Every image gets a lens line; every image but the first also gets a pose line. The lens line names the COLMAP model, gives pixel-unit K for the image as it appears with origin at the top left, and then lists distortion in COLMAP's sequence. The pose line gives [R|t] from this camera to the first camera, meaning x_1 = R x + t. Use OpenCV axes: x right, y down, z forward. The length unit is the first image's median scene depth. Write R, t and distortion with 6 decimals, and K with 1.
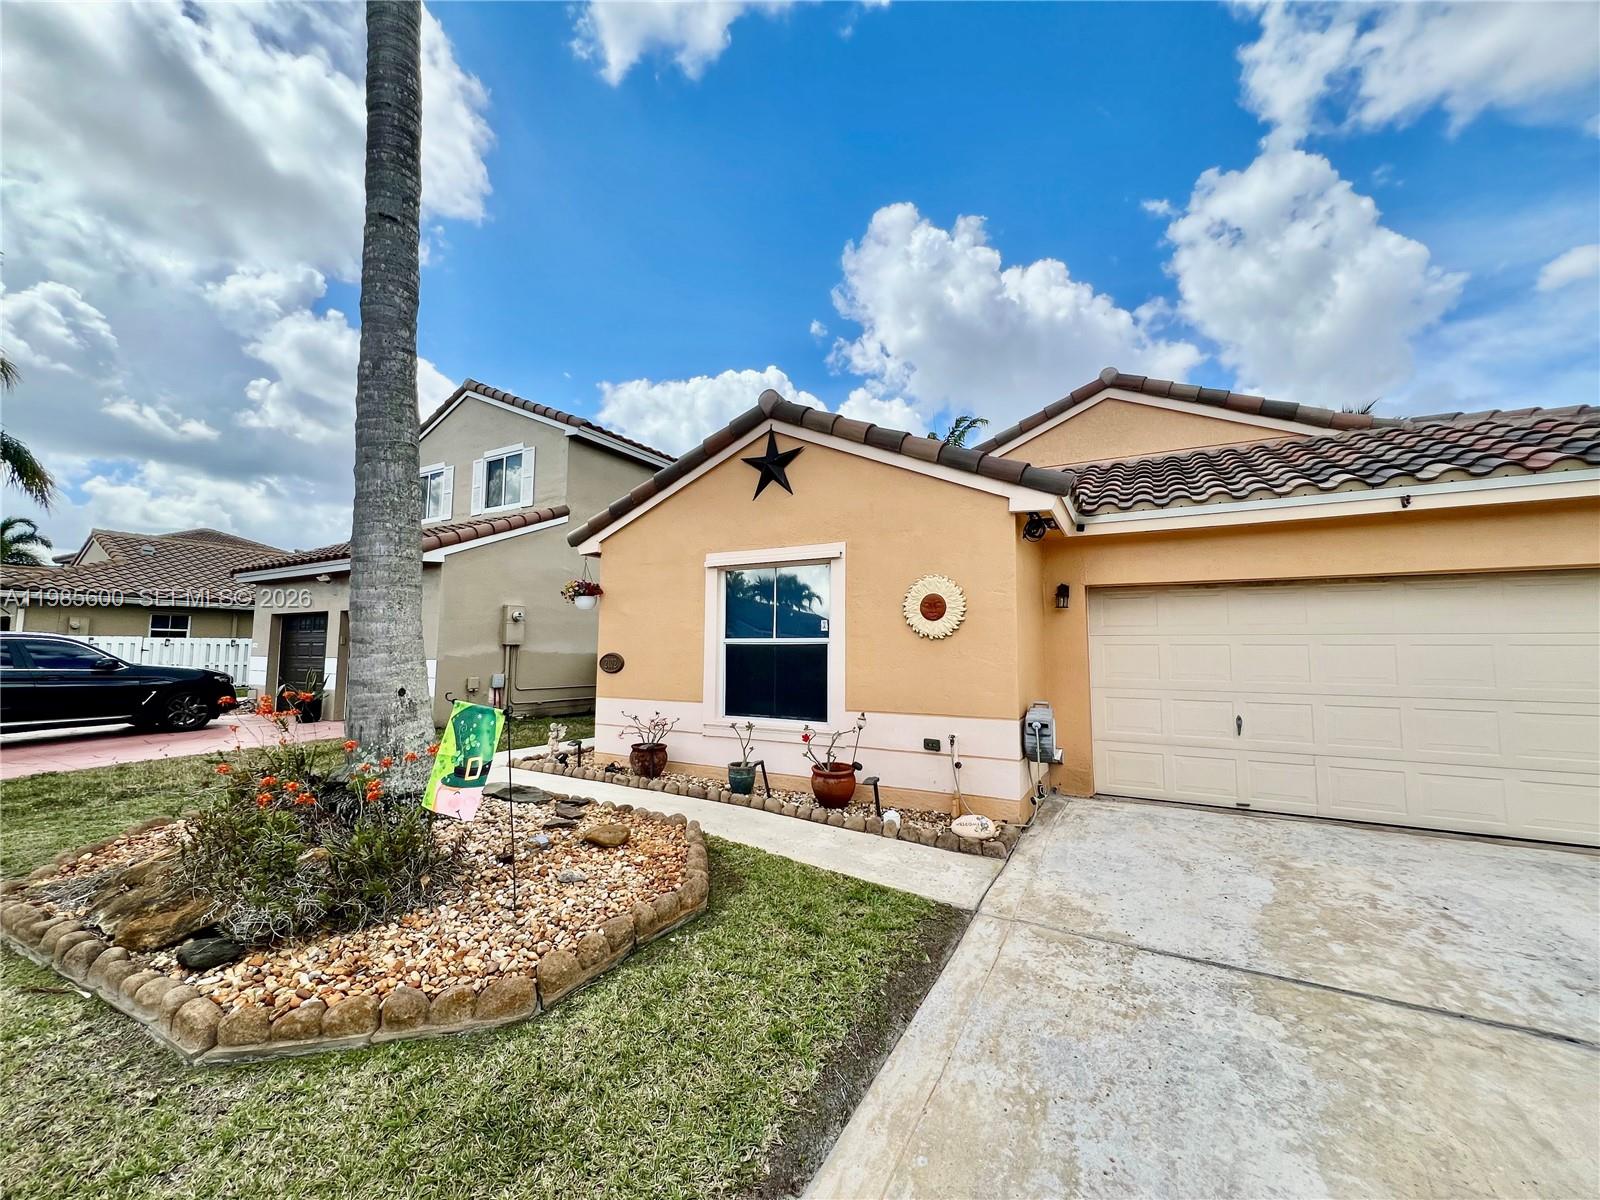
lens RADIAL K [[639.5, 0, 794.5], [0, 639.5, 597.5], [0, 0, 1]] dist [-0.000666, -0.000610]
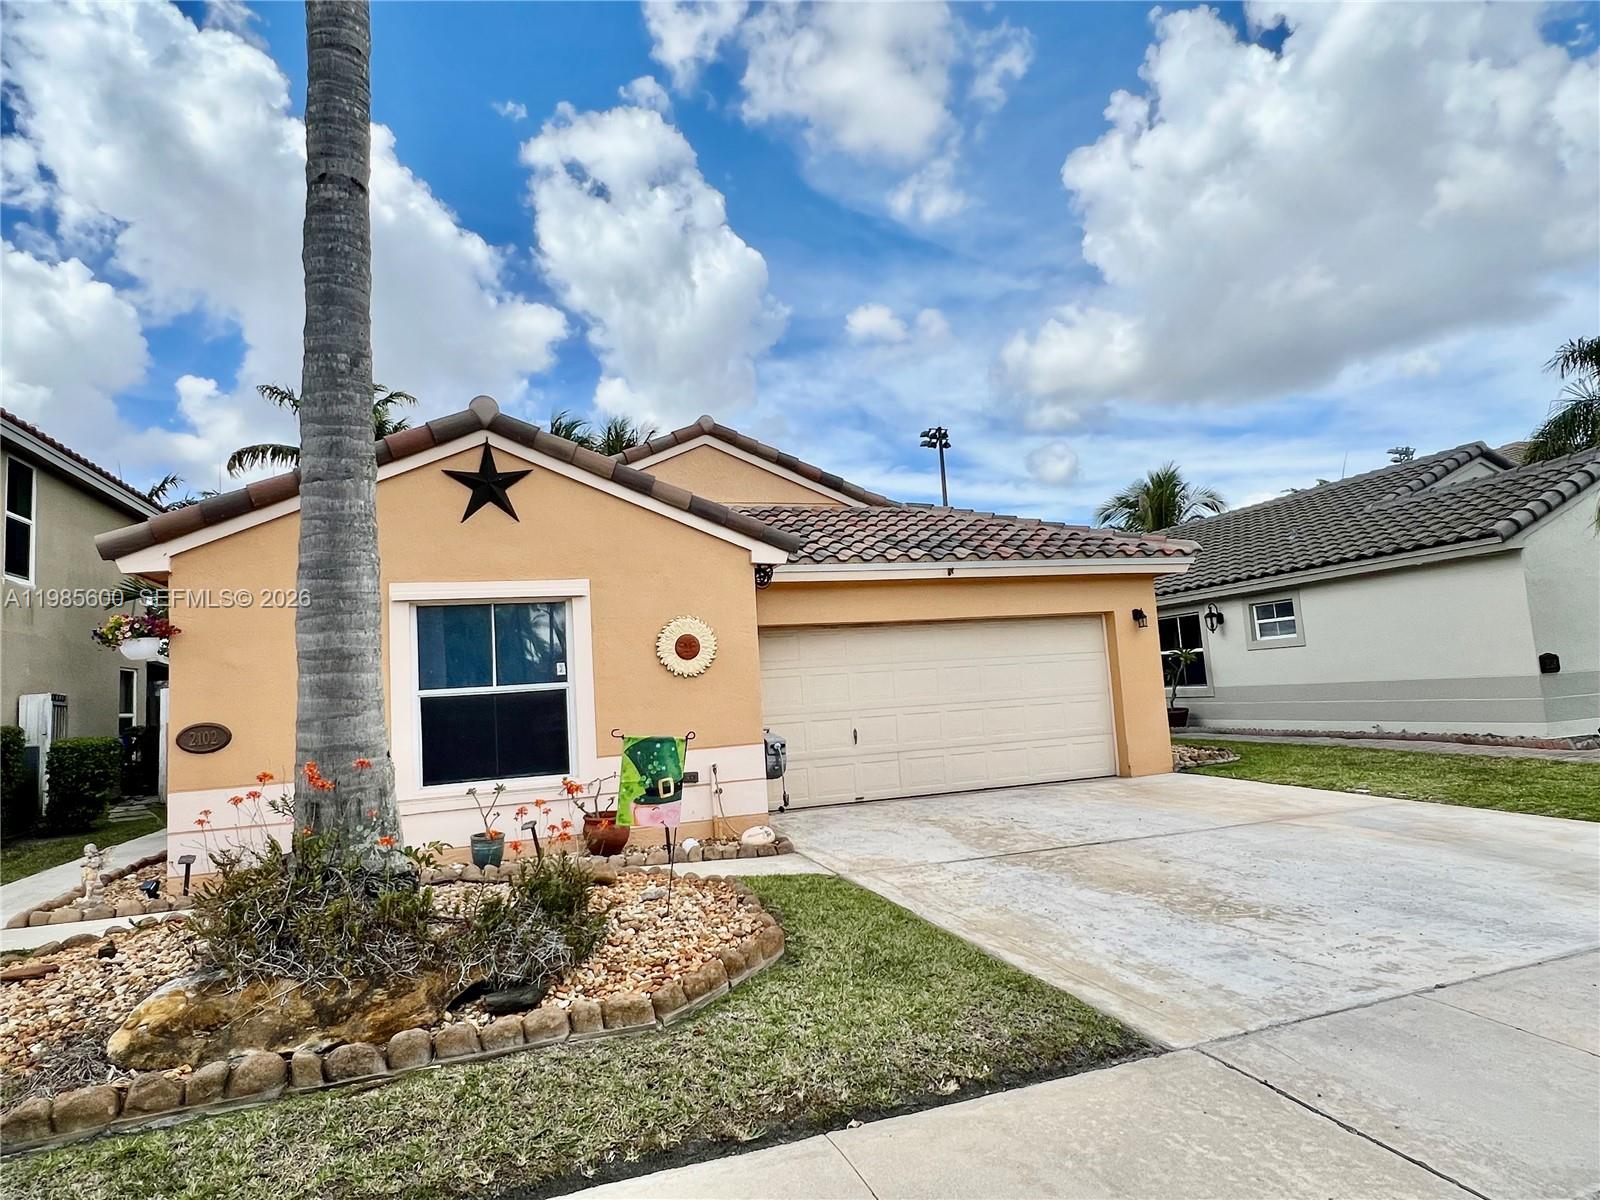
lens RADIAL K [[907.1, 0, 798.6], [0, 907.1, 597.9], [0, 0, 1]] dist [0.013056, -0.000739]
pose [[0.668729, 0.026461, 0.743035, -0.718760], [0.004333, 0.999211, -0.039484, -0.005480], [-0.743494, 0.029623, 0.668087, -0.129544]]
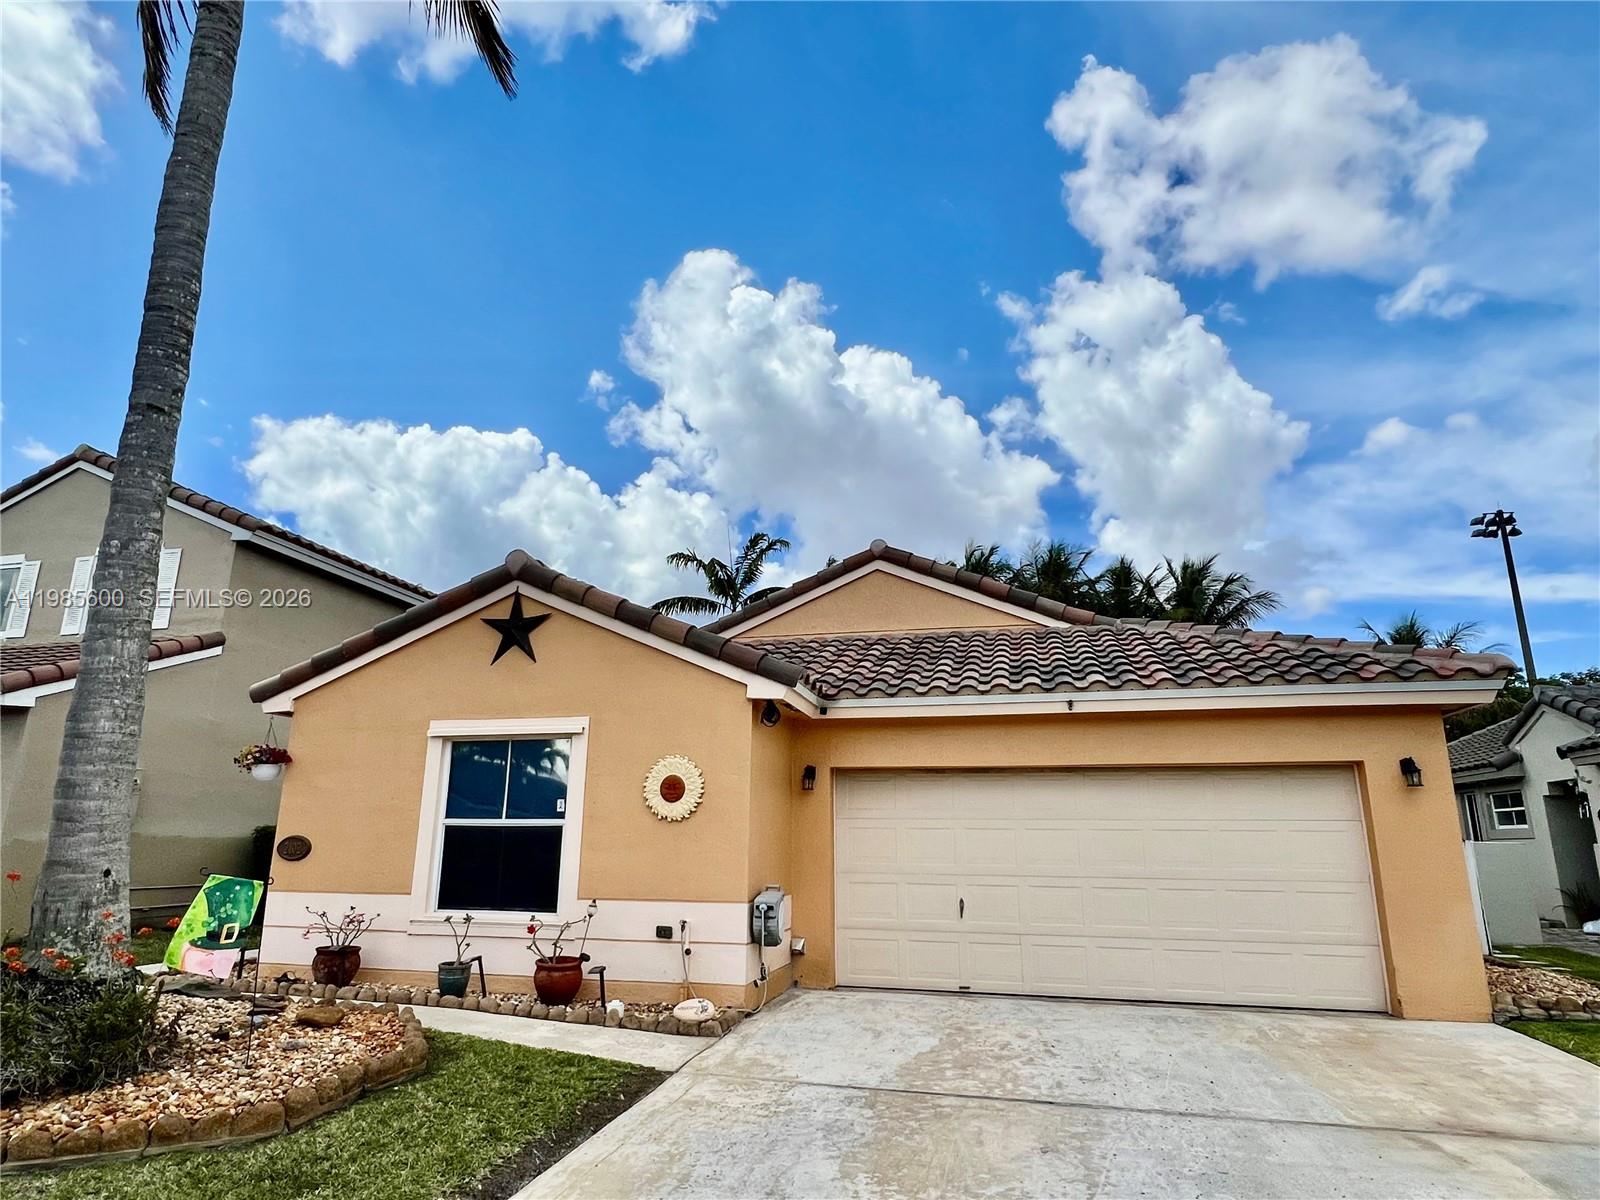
lens RADIAL K [[925.9, 0, 793.1], [0, 925.9, 601.6], [0, 0, 1]] dist [-0.003212, 0.002828]
pose [[0.963244, 0.069085, 0.259594, 0.002095], [-0.024999, 0.985224, -0.169435, -0.030369], [-0.267464, 0.156718, 0.950738, -0.437867]]
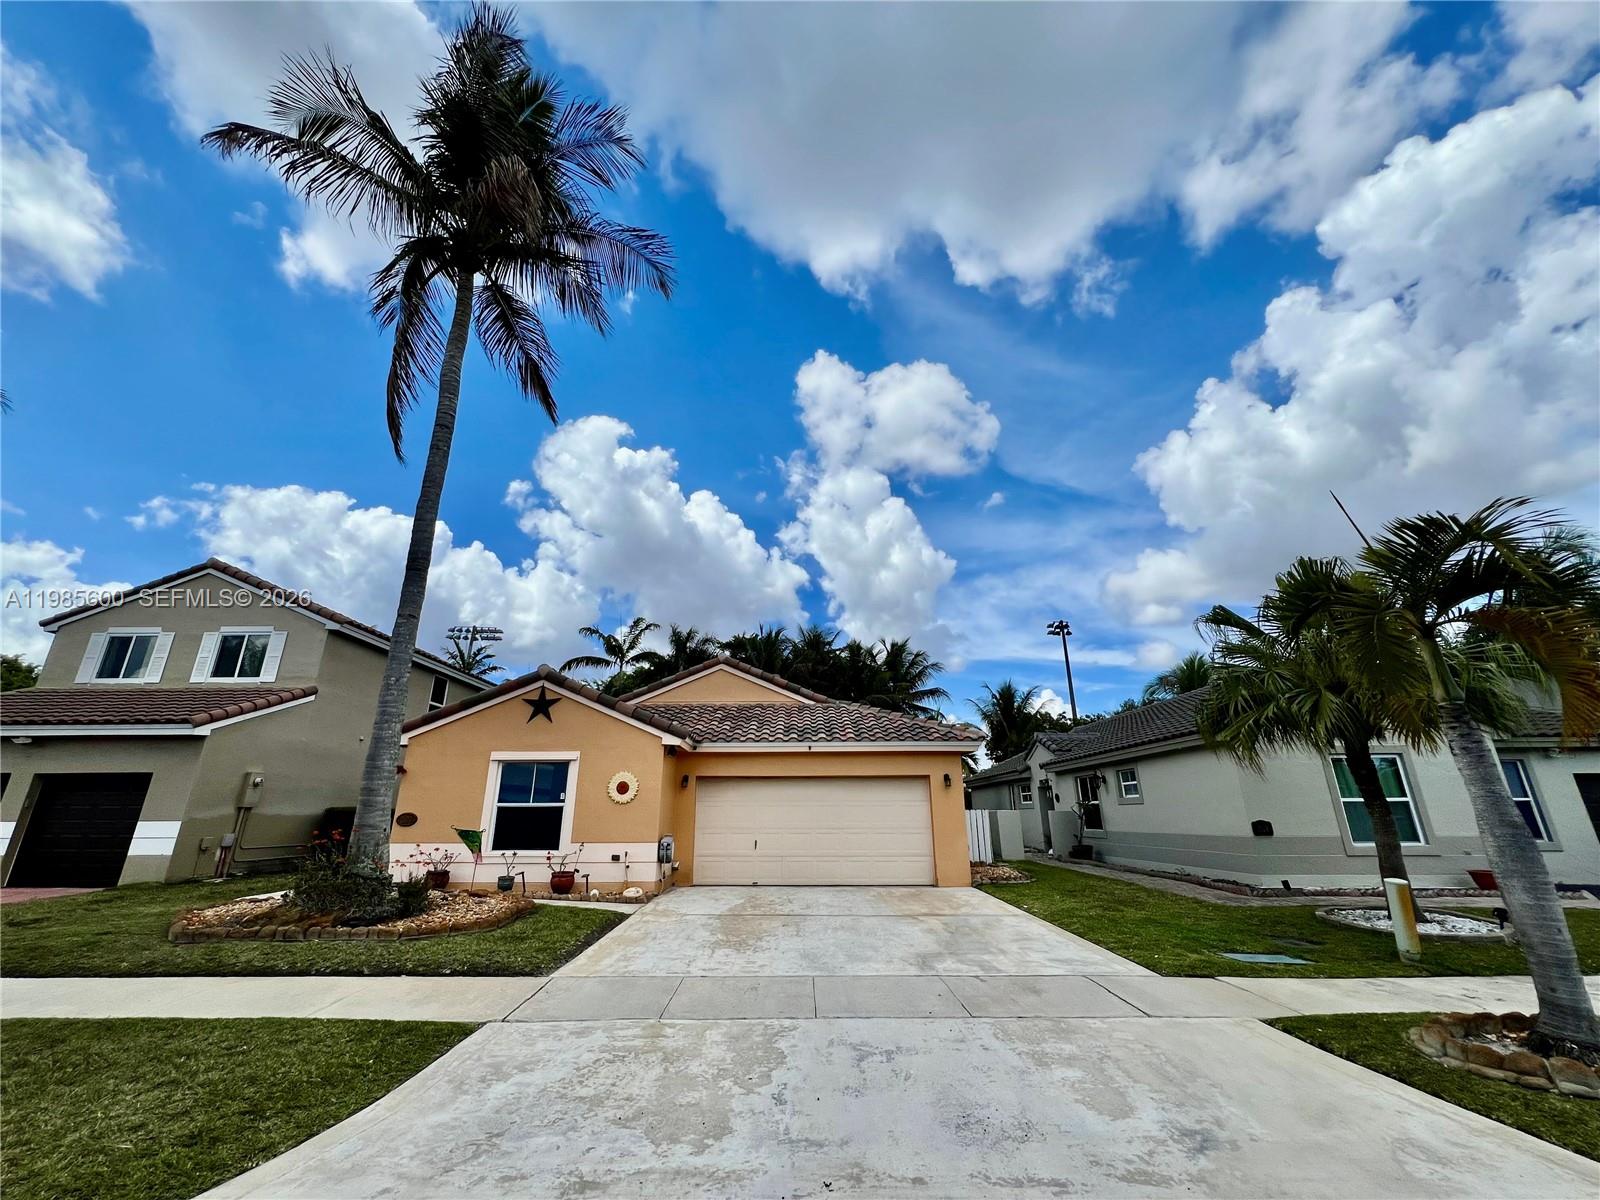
lens RADIAL K [[639.5, 0, 796.3], [0, 639.5, 598.5], [0, 0, 1]] dist [-0.000666, -0.000610]
pose [[0.871672, 0.149056, 0.466872, -0.329377], [-0.033617, 0.968568, -0.246465, -0.081446], [-0.488935, 0.199142, 0.849285, -1.086184]]
